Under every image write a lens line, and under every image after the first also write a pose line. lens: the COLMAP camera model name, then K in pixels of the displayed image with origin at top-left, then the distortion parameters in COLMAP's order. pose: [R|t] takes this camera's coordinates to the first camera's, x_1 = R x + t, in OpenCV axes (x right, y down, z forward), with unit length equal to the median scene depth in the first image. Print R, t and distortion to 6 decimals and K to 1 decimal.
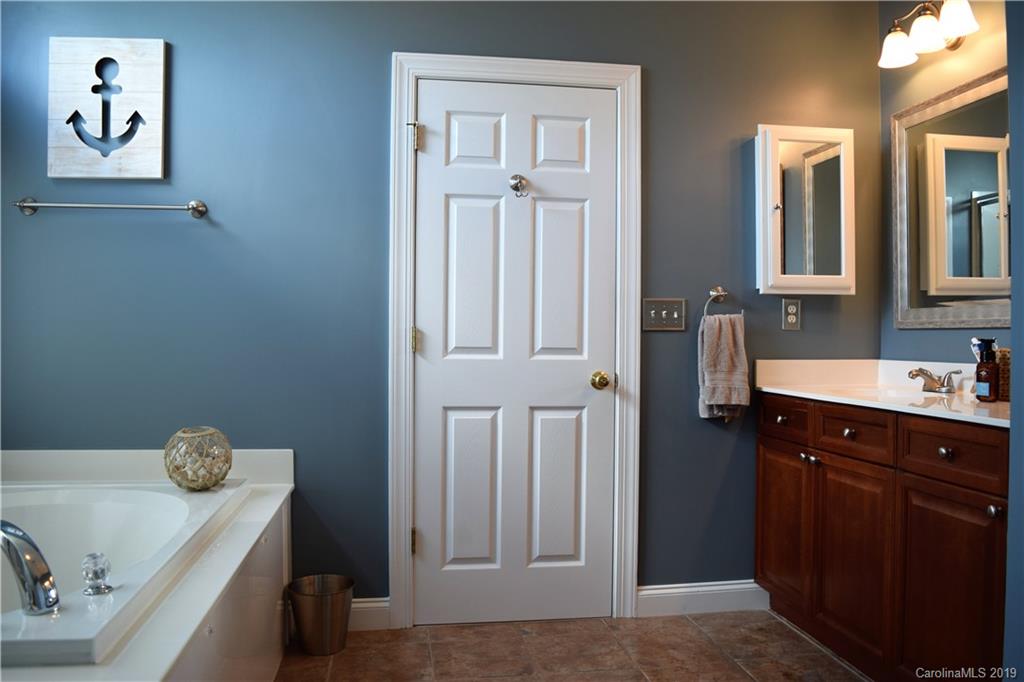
lens RADIAL K [[802.5, 0, 515.5], [0, 802.5, 340.2], [0, 0, 1]] dist [-0.087634, 0.014844]
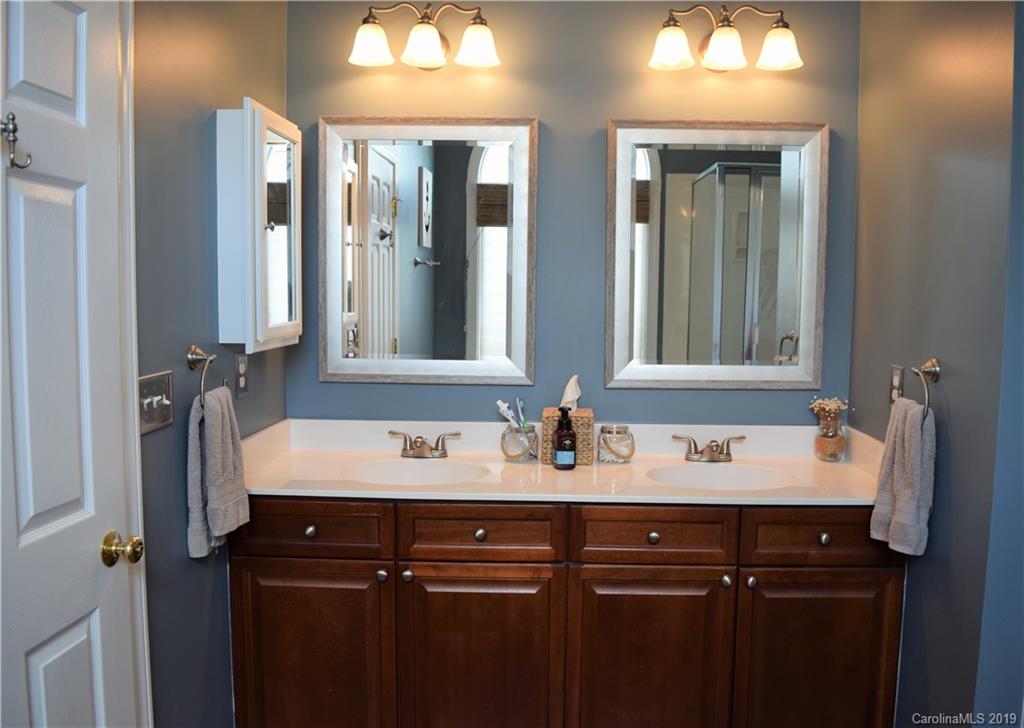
lens RADIAL K [[853.2, 0, 514.8], [0, 853.2, 360.9], [0, 0, 1]] dist [-0.090272, -0.002133]
pose [[0.176326, -0.081636, 0.980941, -0.383926], [-0.007654, 0.996411, 0.084299, -0.123876], [-0.984302, -0.022373, 0.175069, 0.711473]]
